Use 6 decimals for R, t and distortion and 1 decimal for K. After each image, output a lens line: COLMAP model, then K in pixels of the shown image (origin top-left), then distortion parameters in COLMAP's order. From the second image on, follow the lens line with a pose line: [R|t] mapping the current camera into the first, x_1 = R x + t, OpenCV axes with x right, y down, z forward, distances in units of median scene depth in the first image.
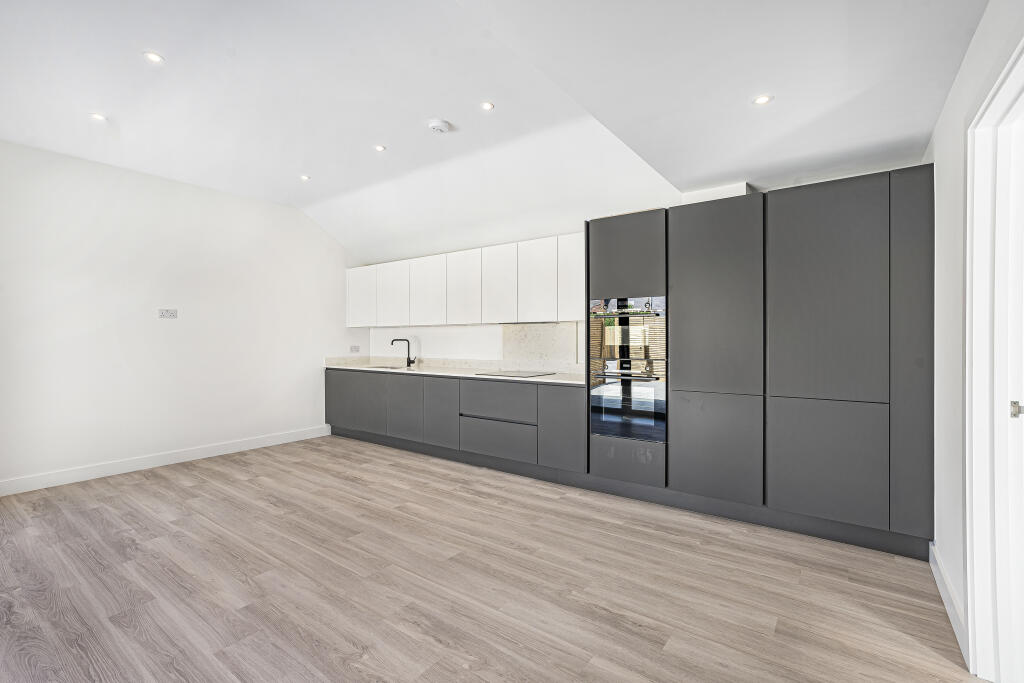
lens RADIAL K [[458.4, 0, 512.1], [0, 458.4, 341.6], [0, 0, 1]] dist [0.003310, 0.000735]
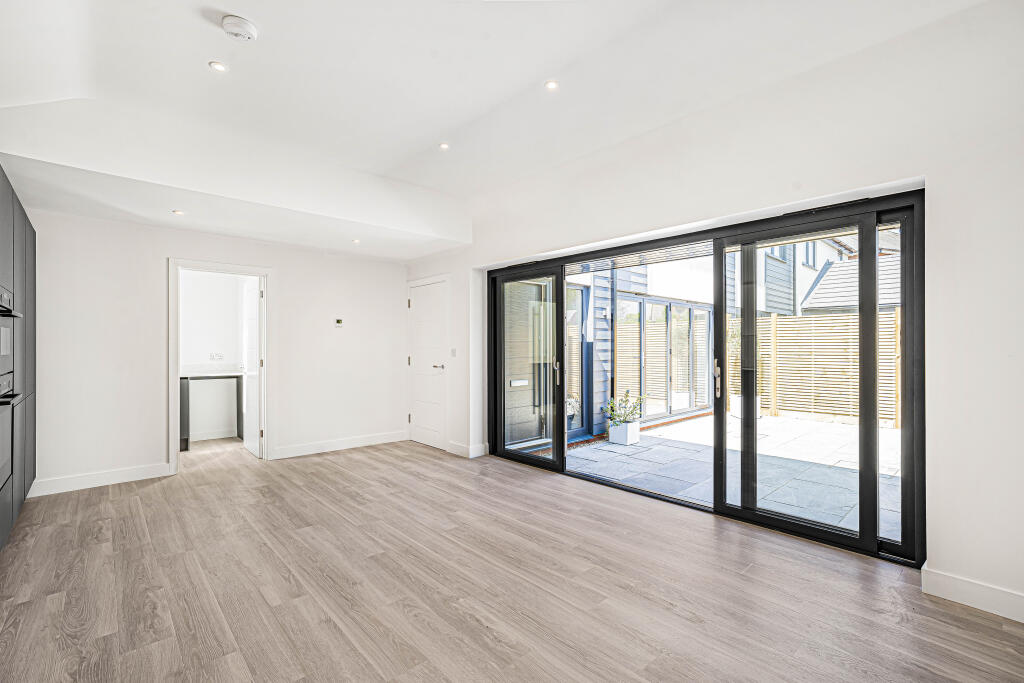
lens RADIAL K [[458.4, 0, 511.3], [0, 458.4, 345.4], [0, 0, 1]] dist [0.003310, 0.000735]
pose [[-0.981255, 0.005586, 0.192631, -0.813177], [0.004646, 0.999975, -0.005333, 0.003415], [-0.192656, -0.004338, -0.981257, 1.903921]]
